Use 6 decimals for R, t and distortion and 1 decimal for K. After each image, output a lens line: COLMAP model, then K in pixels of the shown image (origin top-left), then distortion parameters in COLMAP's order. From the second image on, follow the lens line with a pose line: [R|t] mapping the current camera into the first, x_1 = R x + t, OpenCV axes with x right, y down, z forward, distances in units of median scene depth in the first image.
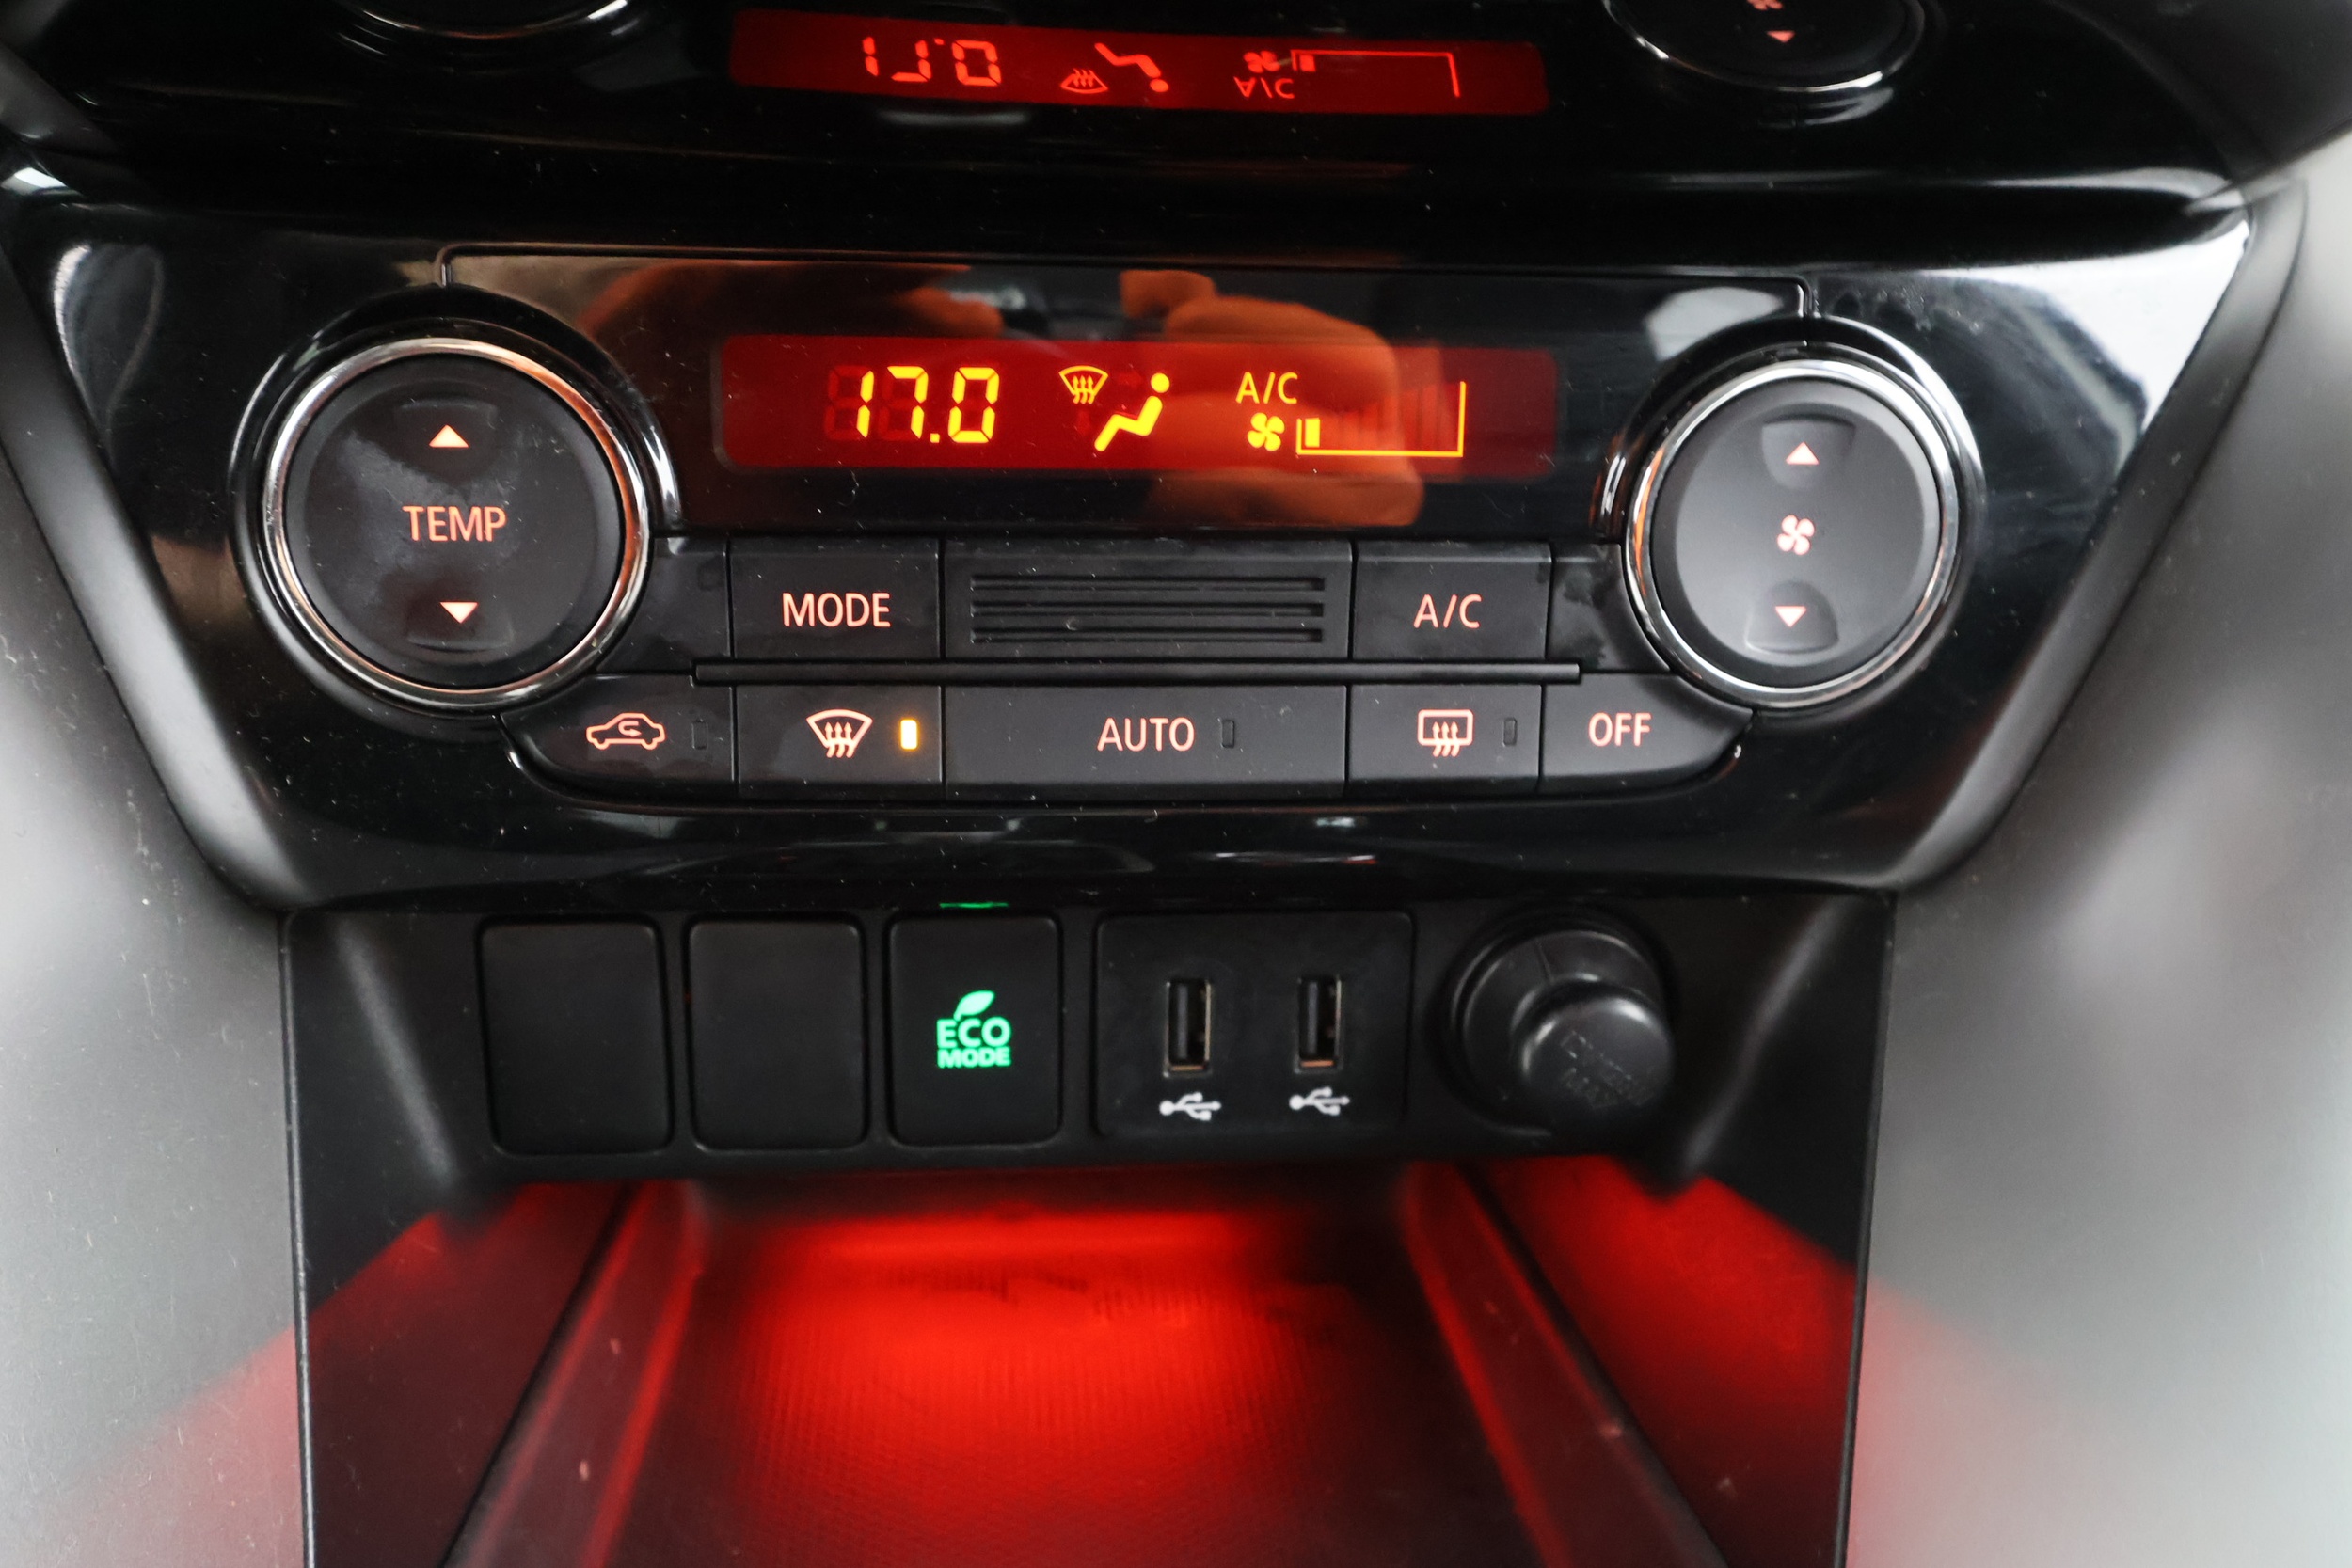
lens RADIAL K [[1938.9, 0, 1207.5], [0, 1938.9, 786.9], [0, 0, 1]] dist [0.011784, -0.005668]
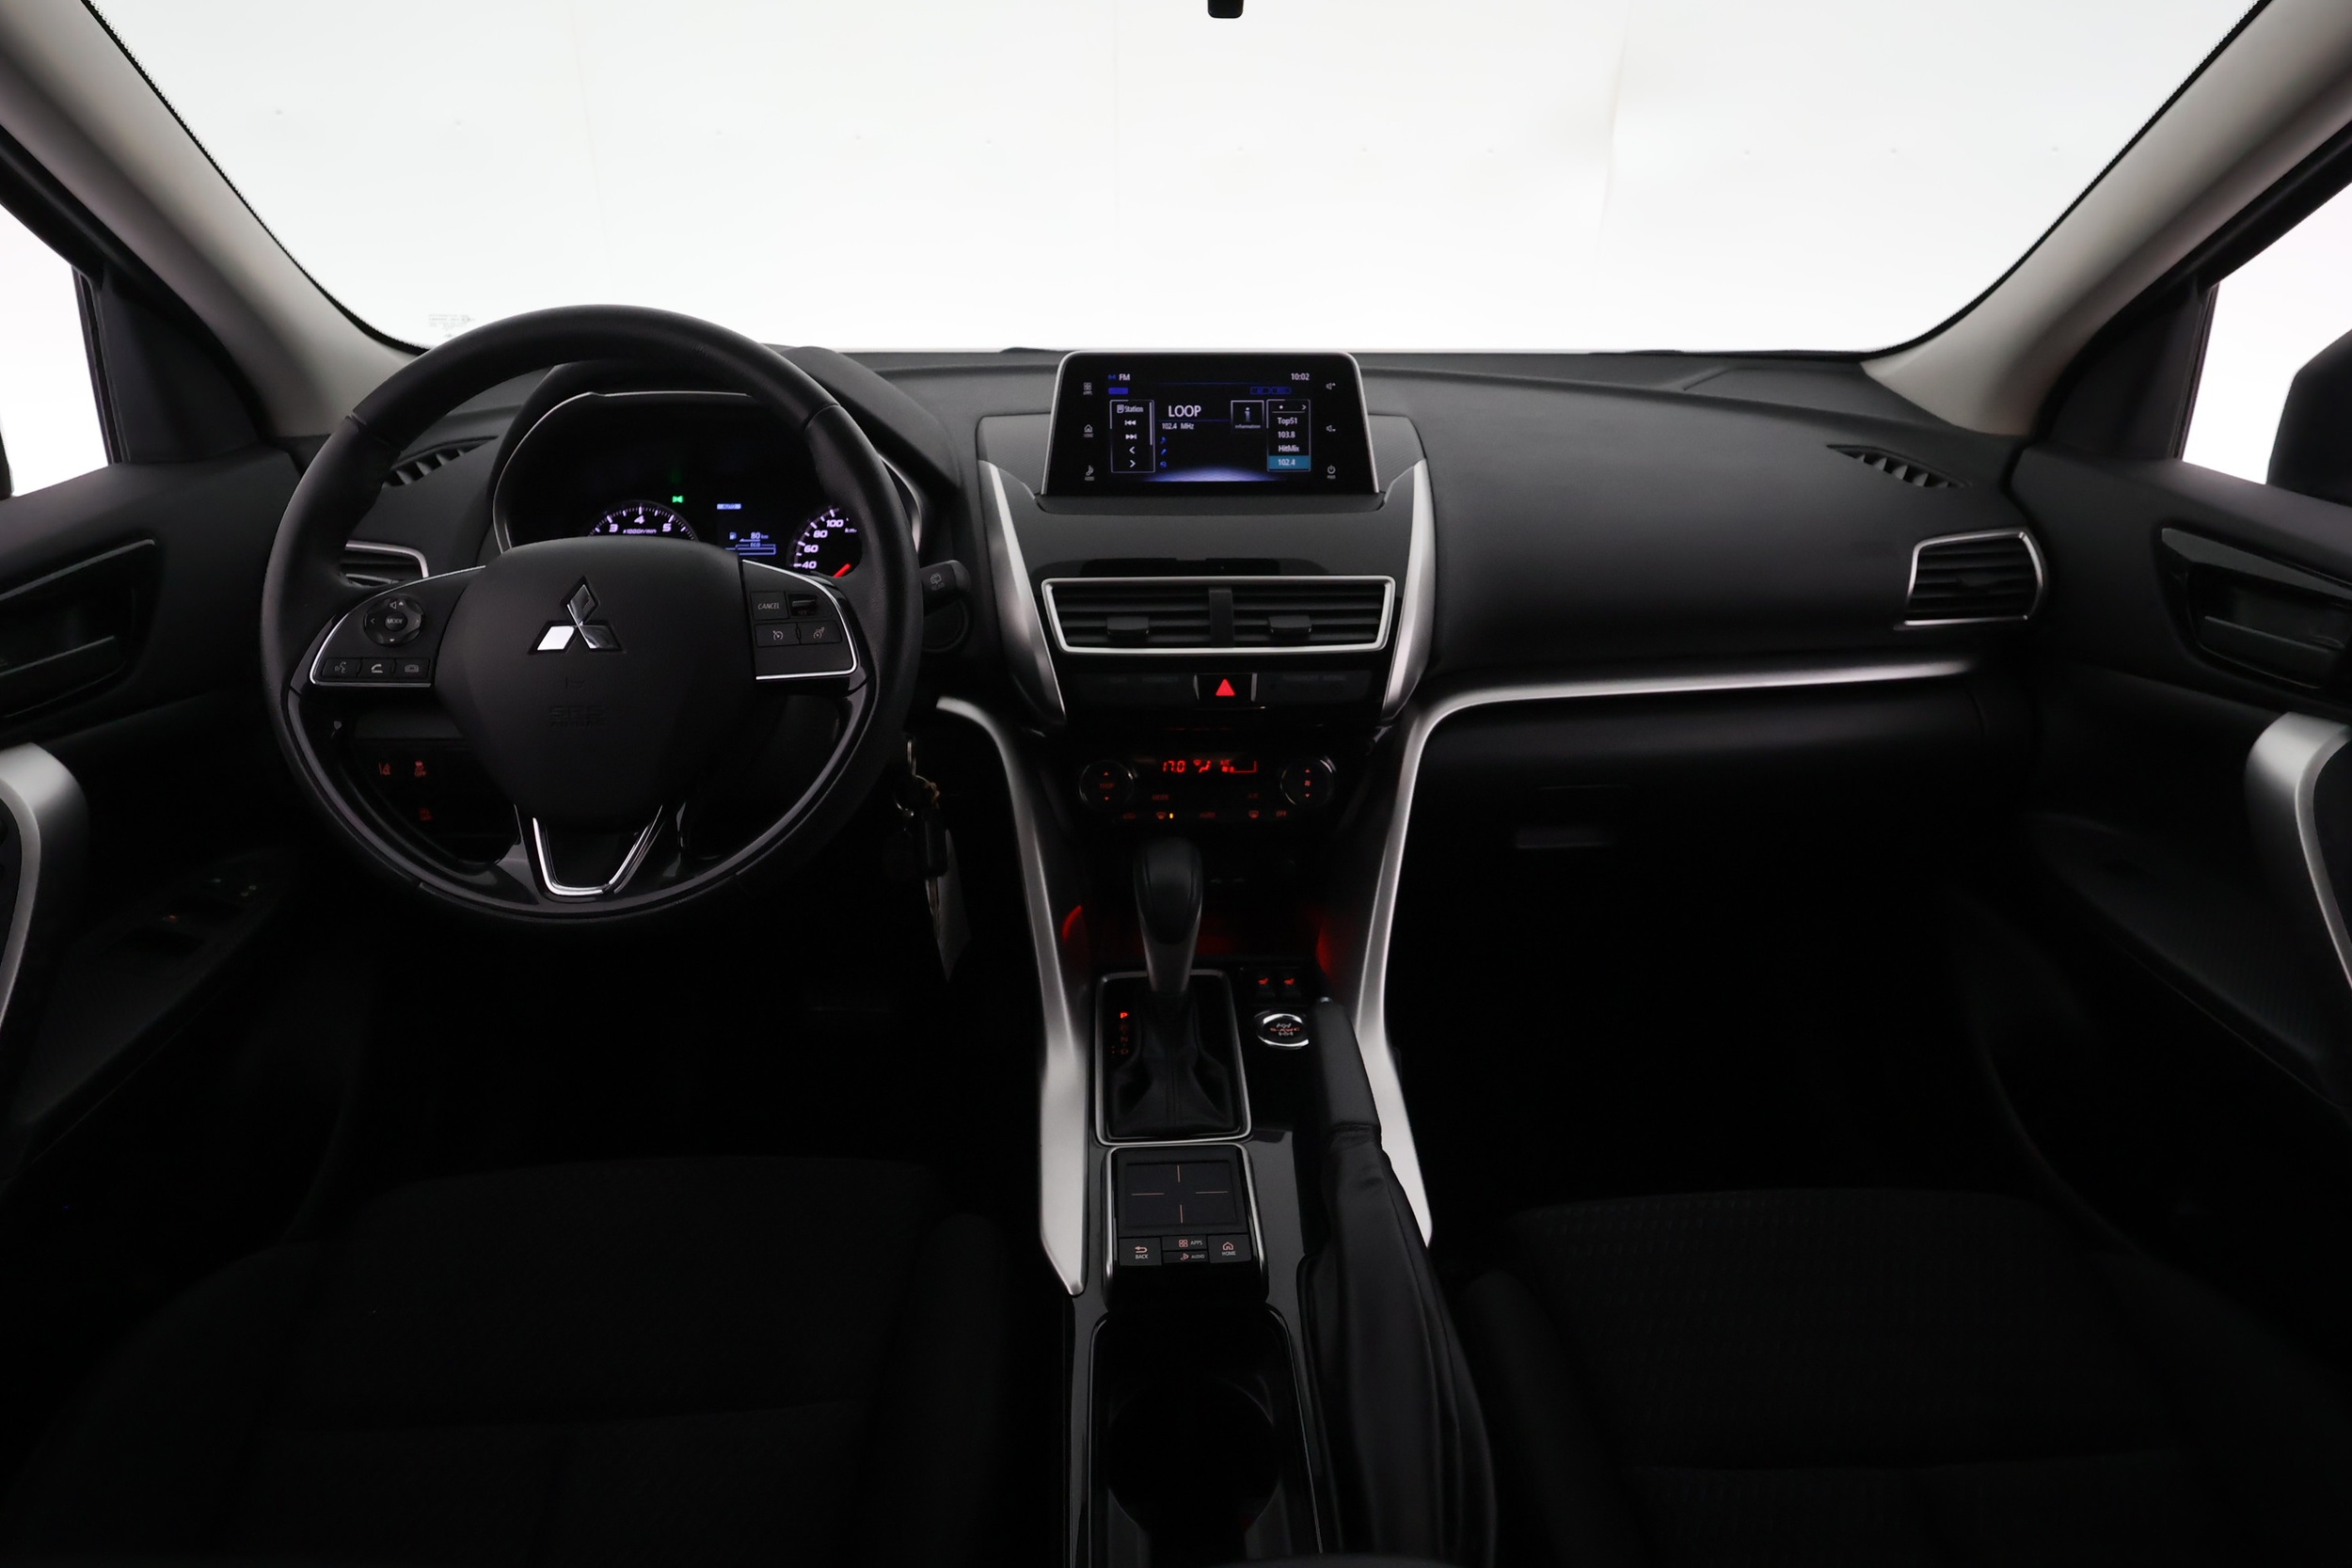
lens RADIAL K [[1315.9, 0, 1176.0], [0, 1315.9, 784.0], [0, 0, 1]] dist [-0.002417, -0.000361]
pose [[0.998805, -0.017092, -0.045780, 0.068395], [0.014748, 0.998587, -0.051059, 0.094487], [0.046588, 0.050323, 0.997646, -3.504624]]
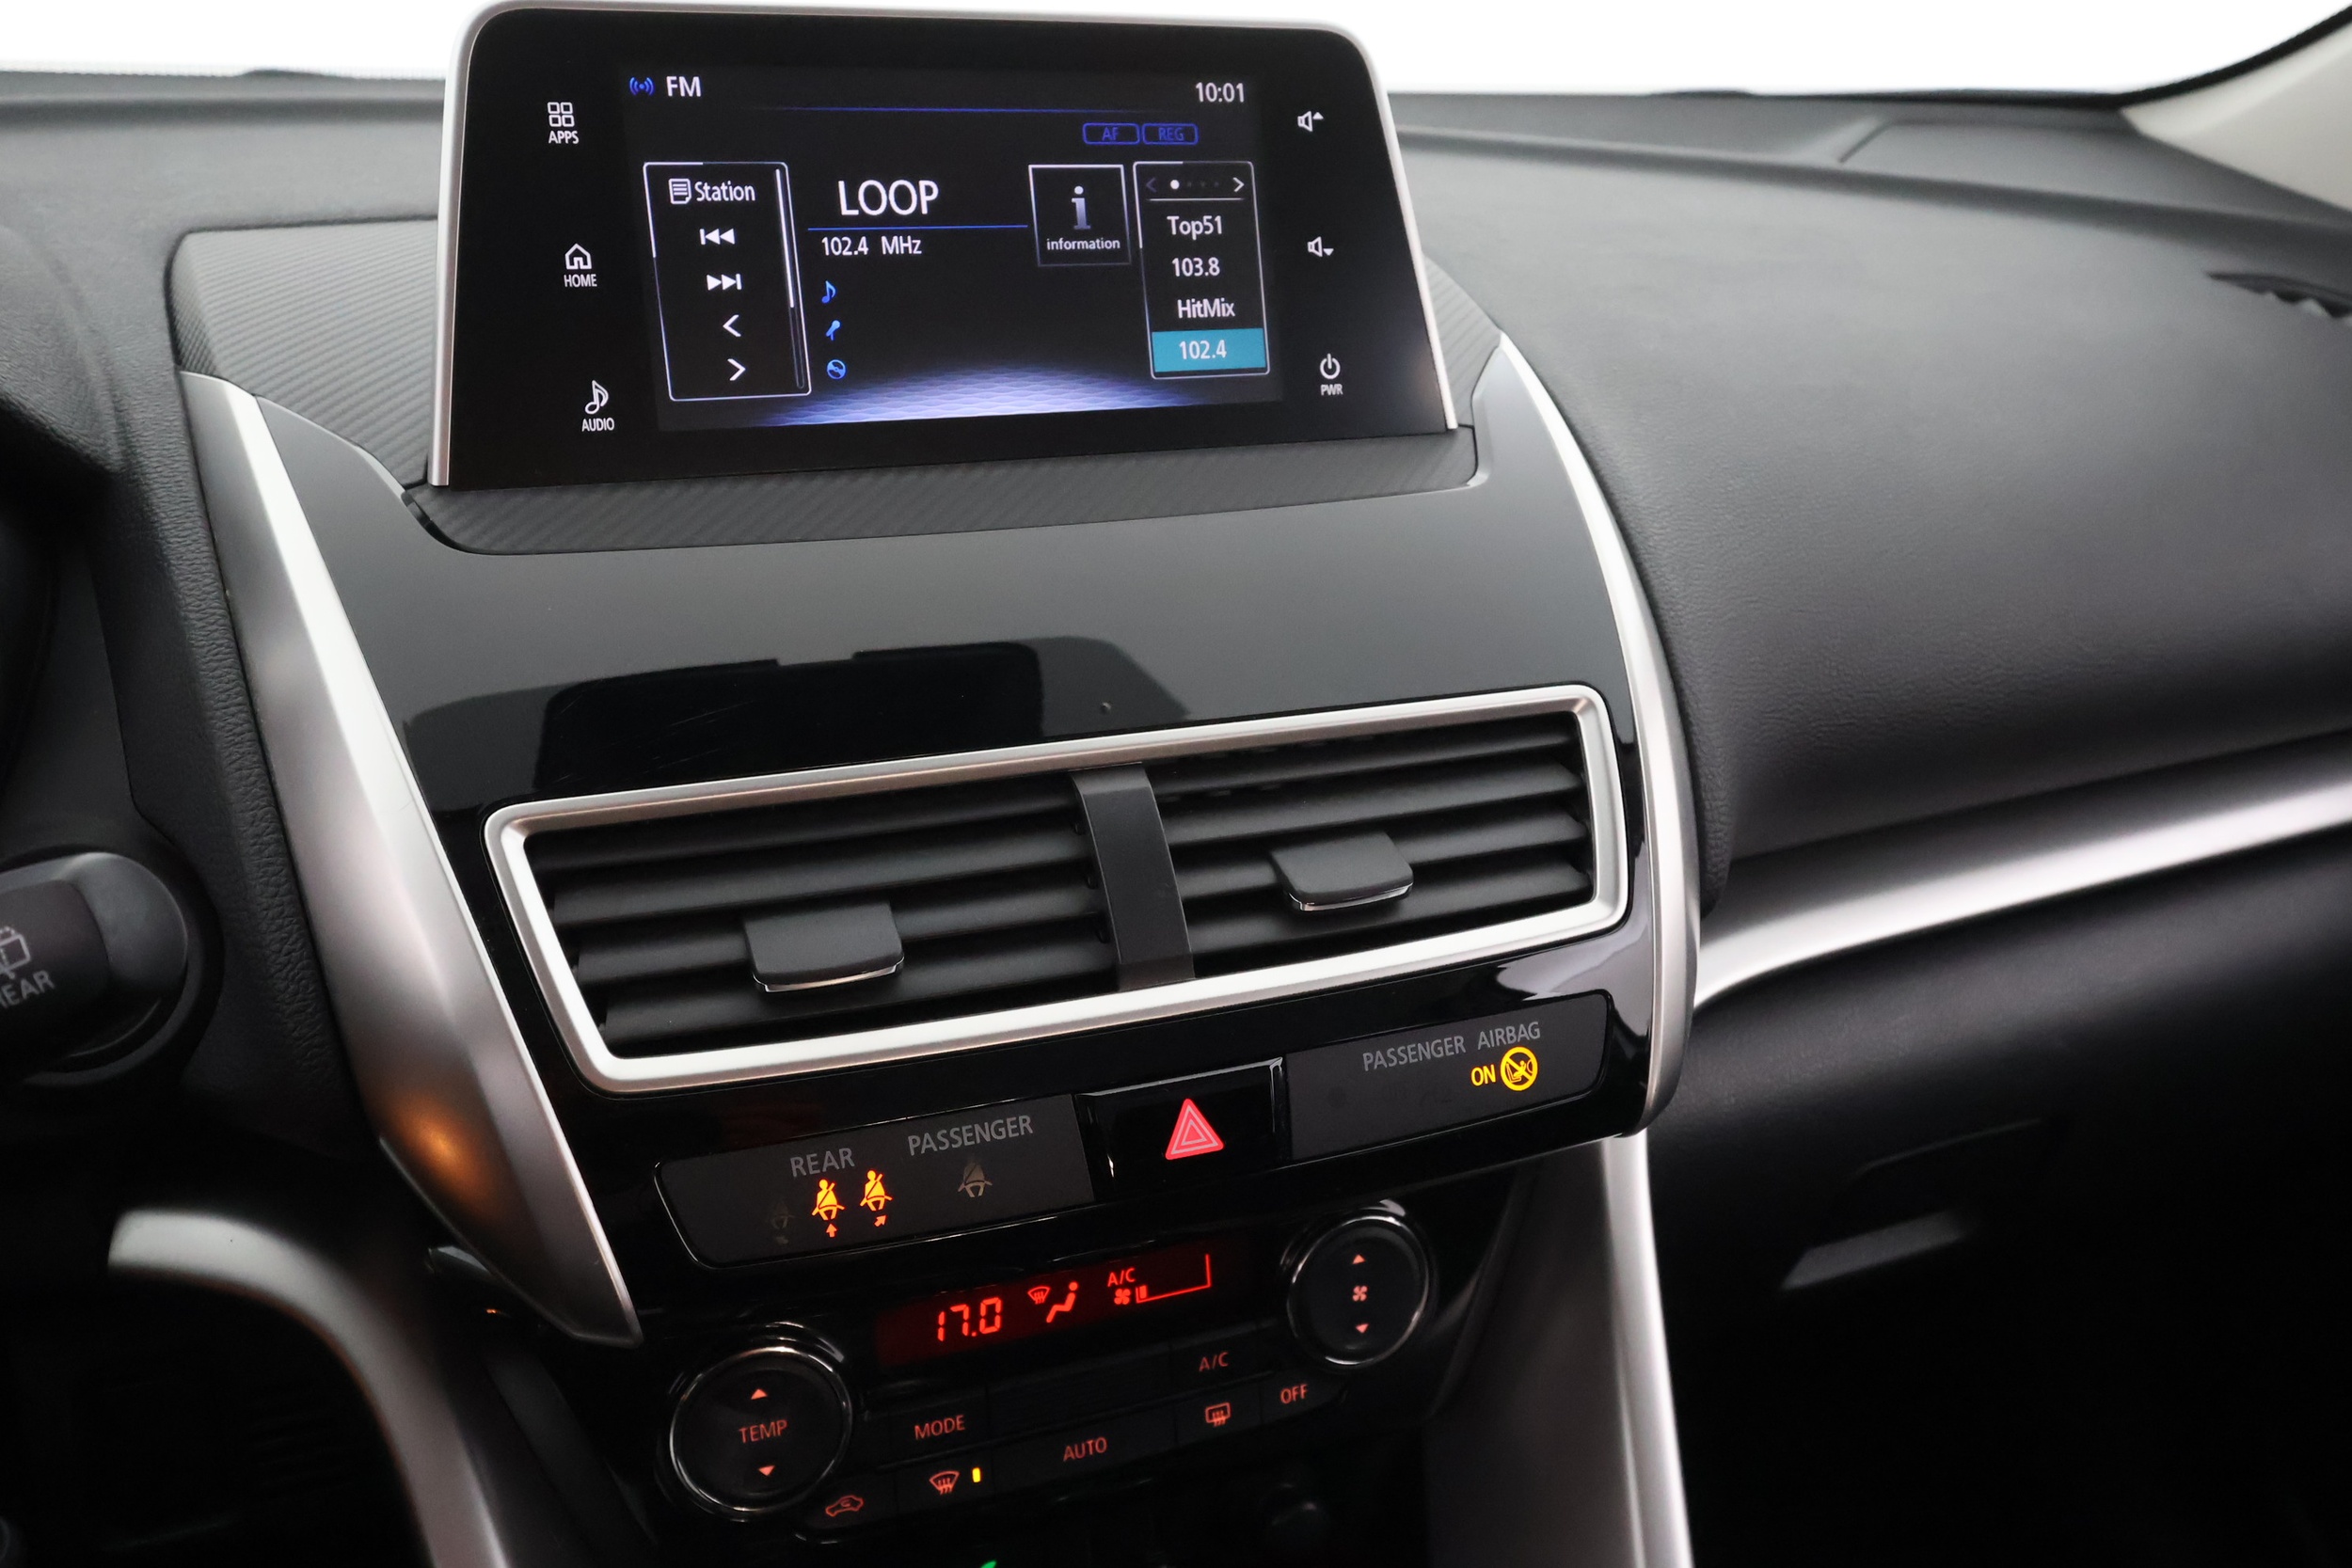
lens RADIAL K [[1938.9, 0, 1207.5], [0, 1938.9, 786.9], [0, 0, 1]] dist [0.011784, -0.005668]
pose [[0.959631, -0.116565, 0.255971, -0.366492], [0.130086, 0.990831, -0.036482, -0.657685], [-0.249371, 0.068307, 0.965996, -1.143738]]
